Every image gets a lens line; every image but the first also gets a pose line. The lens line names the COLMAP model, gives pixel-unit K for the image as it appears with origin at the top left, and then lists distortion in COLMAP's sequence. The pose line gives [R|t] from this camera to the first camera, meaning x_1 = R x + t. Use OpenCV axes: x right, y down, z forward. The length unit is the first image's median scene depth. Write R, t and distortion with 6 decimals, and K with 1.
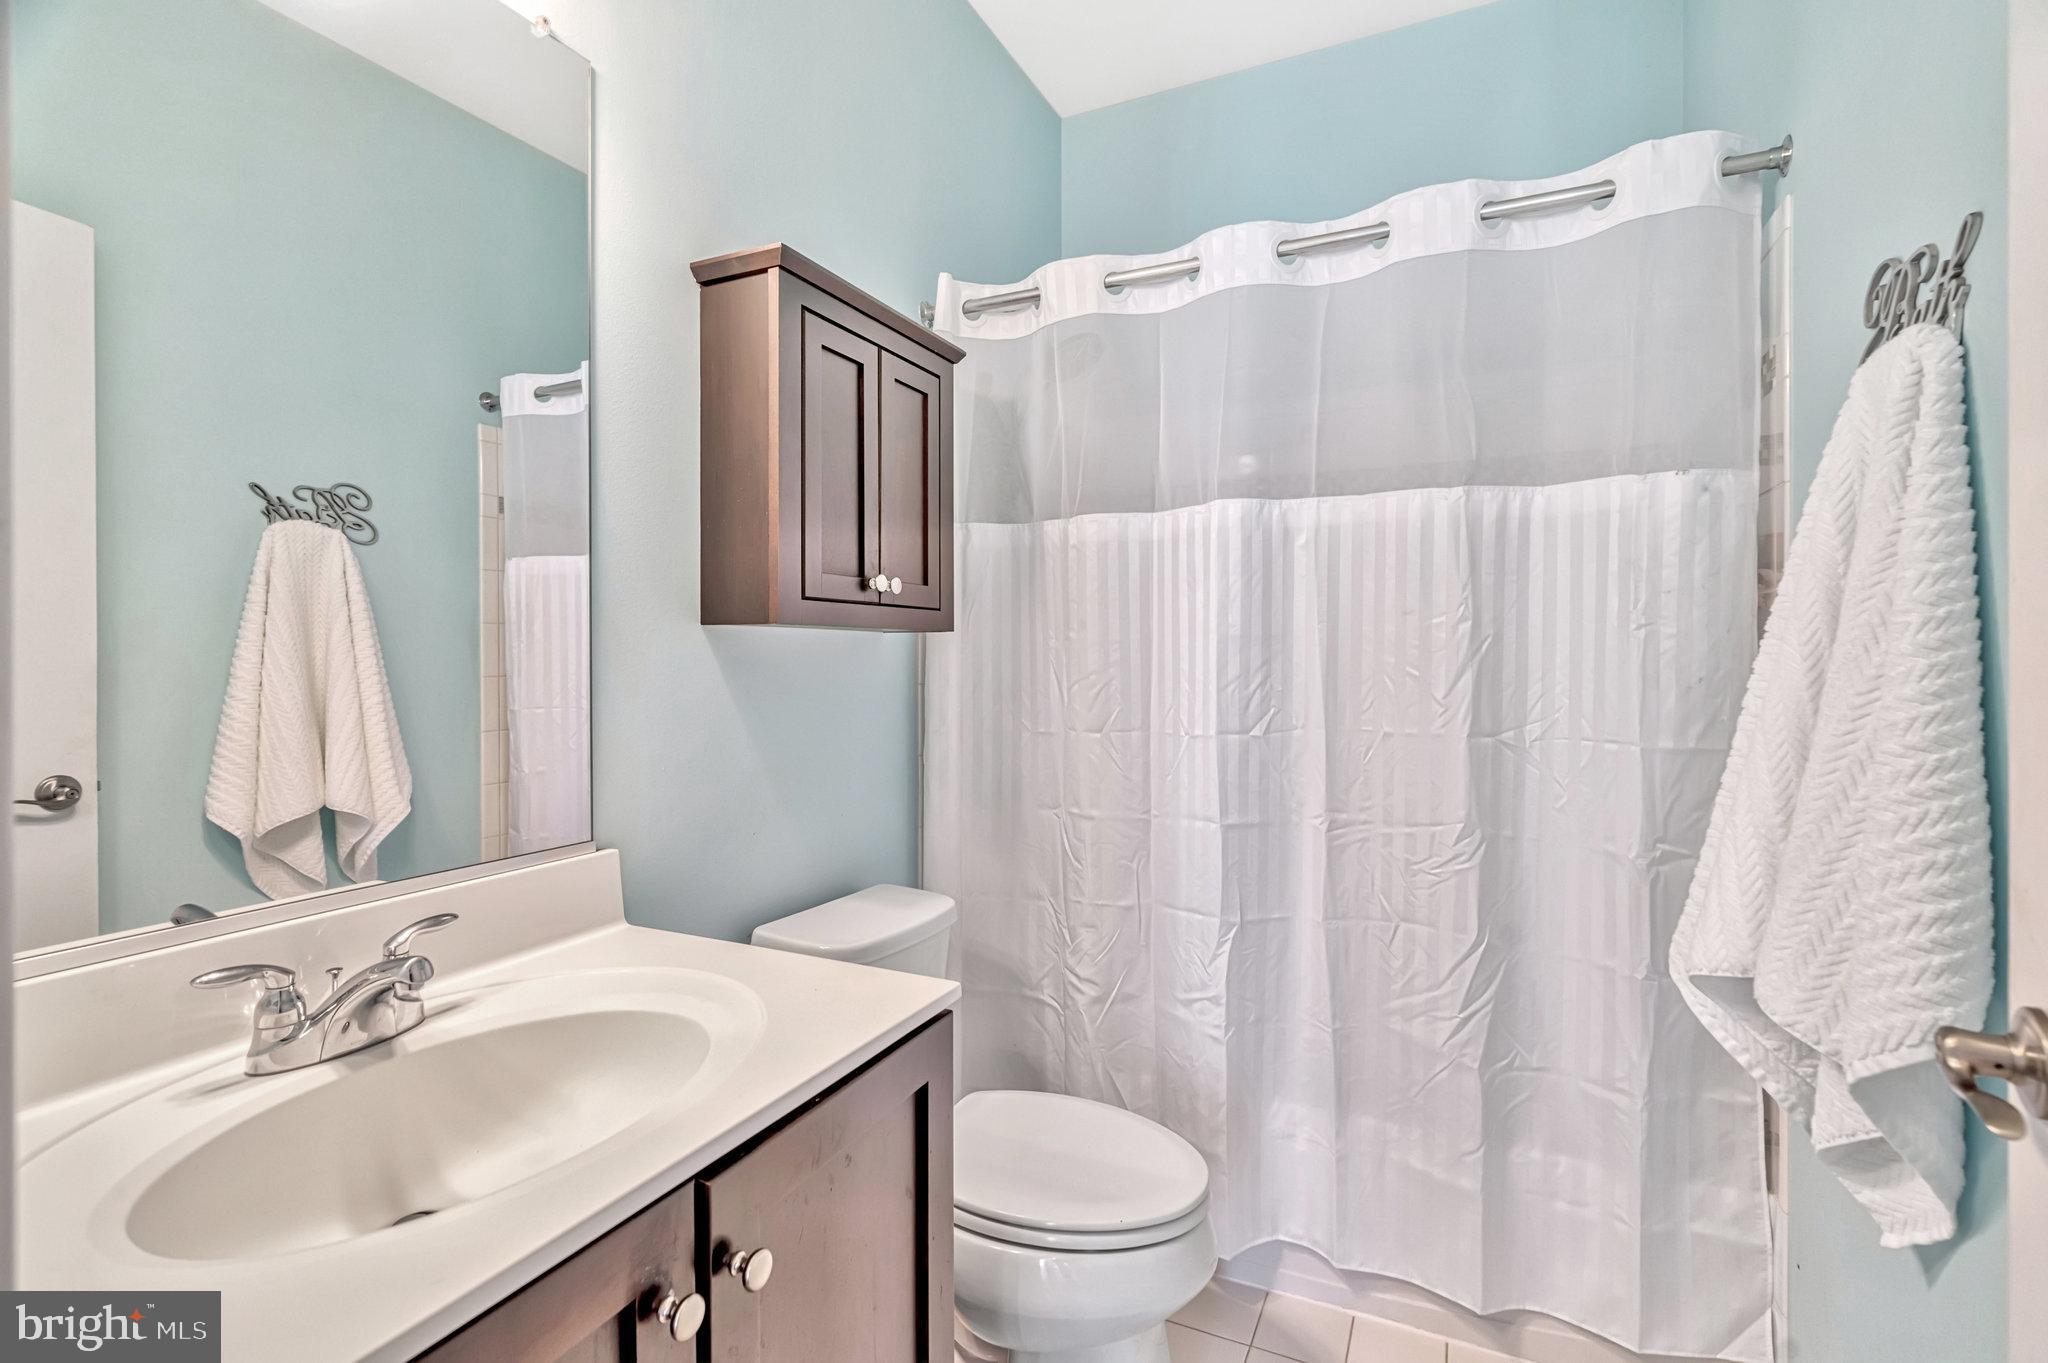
lens RADIAL K [[936.2, 0, 1042.1], [0, 936.2, 660.7], [0, 0, 1]] dist [-0.003713, 0.000032]
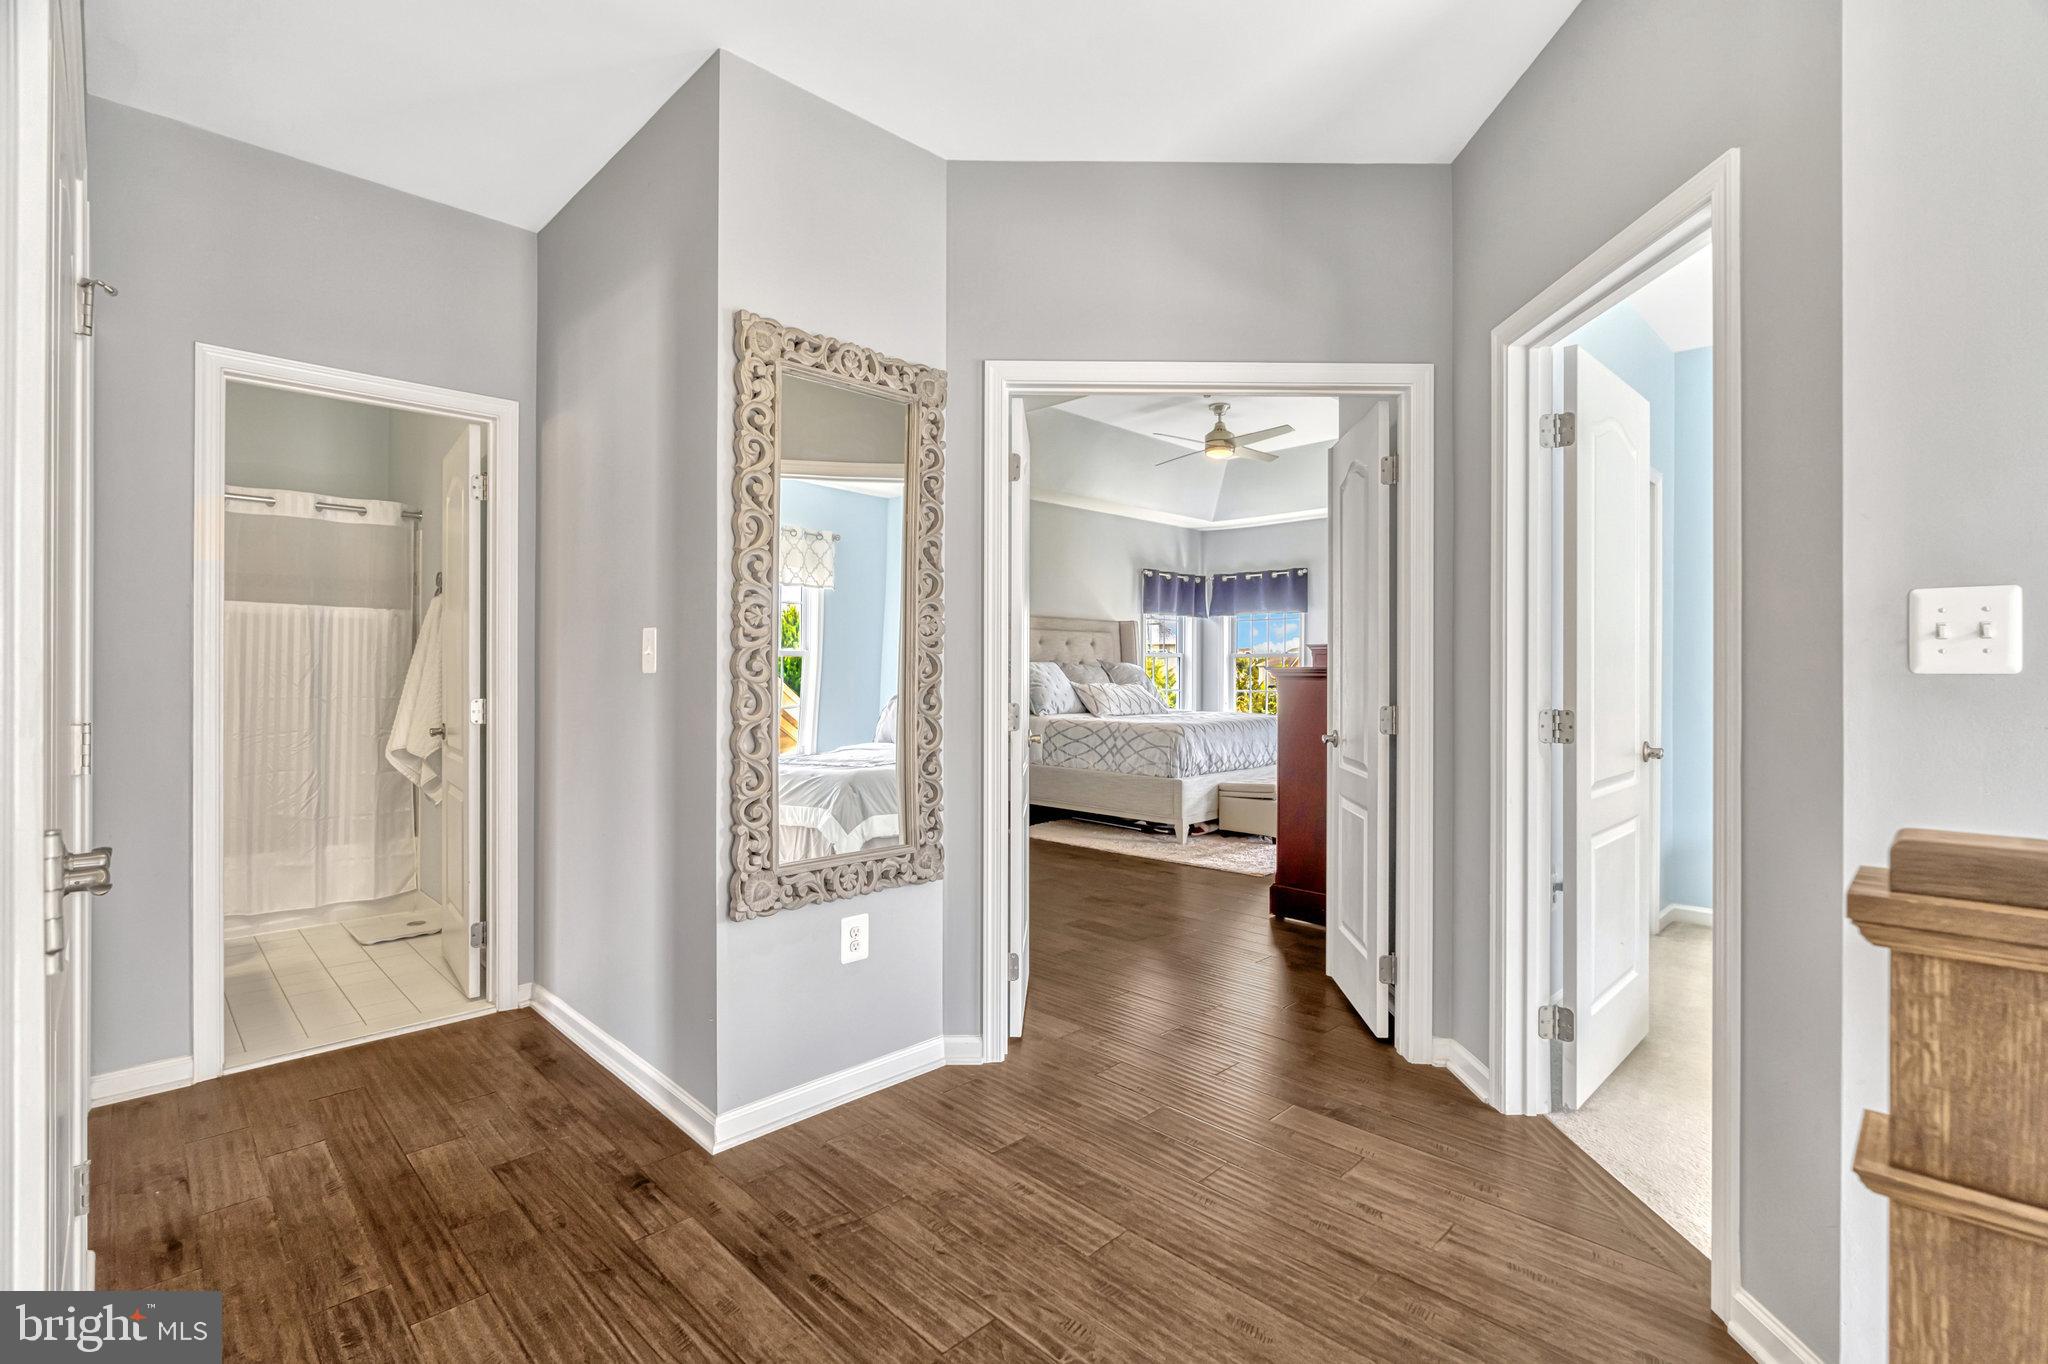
lens RADIAL K [[936.2, 0, 1042.0], [0, 936.2, 677.7], [0, 0, 1]] dist [-0.003713, 0.000032]
pose [[0.344440, 0.009107, 0.938764, -1.475483], [0.005150, 0.999920, -0.011590, 0.071927], [-0.938794, 0.008827, 0.344366, -2.100002]]
